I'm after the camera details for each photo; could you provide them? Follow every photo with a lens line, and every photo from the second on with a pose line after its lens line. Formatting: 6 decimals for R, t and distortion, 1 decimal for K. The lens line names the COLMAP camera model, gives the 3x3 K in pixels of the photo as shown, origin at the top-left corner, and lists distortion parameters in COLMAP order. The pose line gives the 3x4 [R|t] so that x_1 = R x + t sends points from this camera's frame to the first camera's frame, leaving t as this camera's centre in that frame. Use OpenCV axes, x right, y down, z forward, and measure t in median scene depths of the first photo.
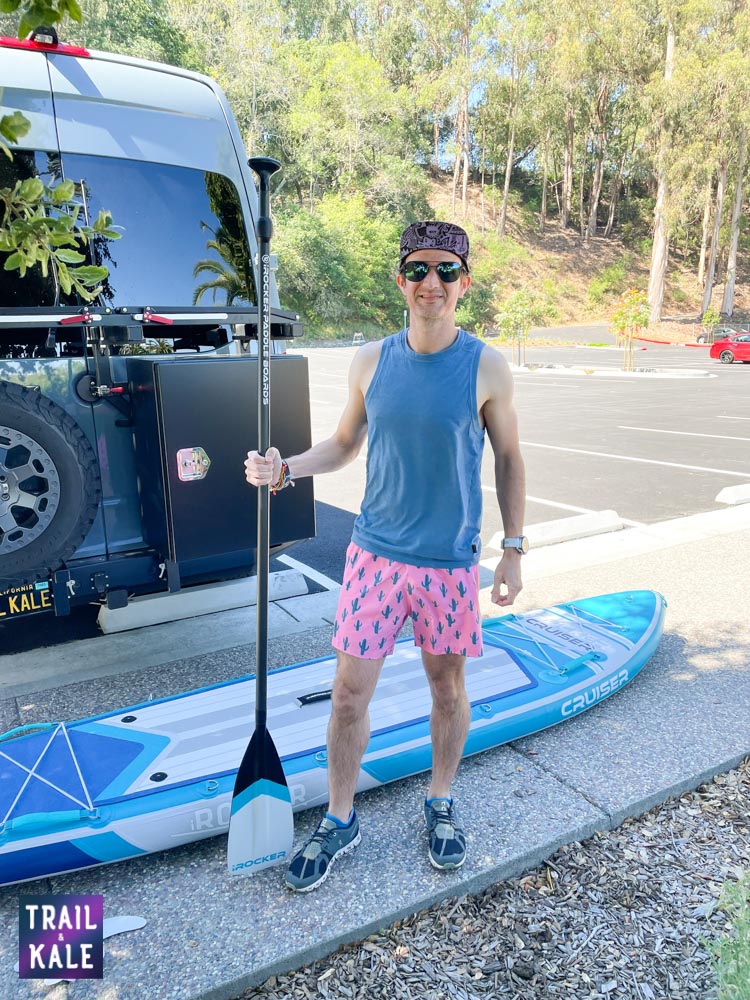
lens RADIAL K [[778.6, 0, 373.8], [0, 778.6, 503.7], [0, 0, 1]] dist [0.052100, -0.071990]
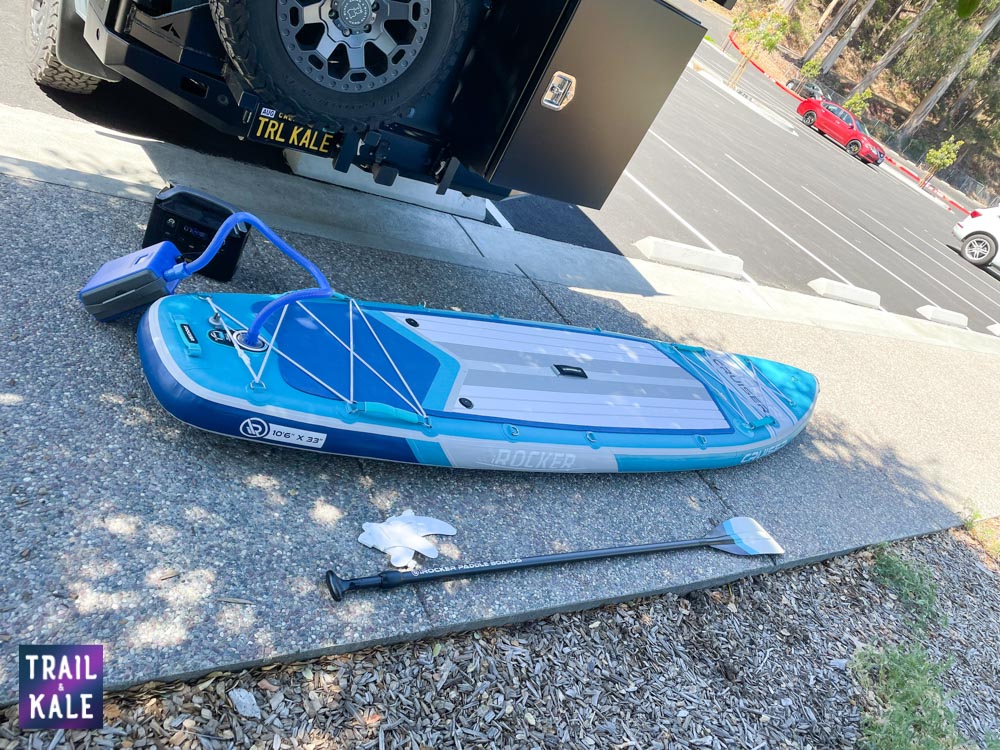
lens RADIAL K [[778.6, 0, 515.3], [0, 778.6, 401.9], [0, 0, 1]] dist [0.052100, -0.071990]
pose [[0.883659, 0.376042, 0.278820, -0.429157], [-0.450069, 0.846289, 0.285014, 0.020496], [-0.128785, -0.377343, 0.917075, 0.038886]]
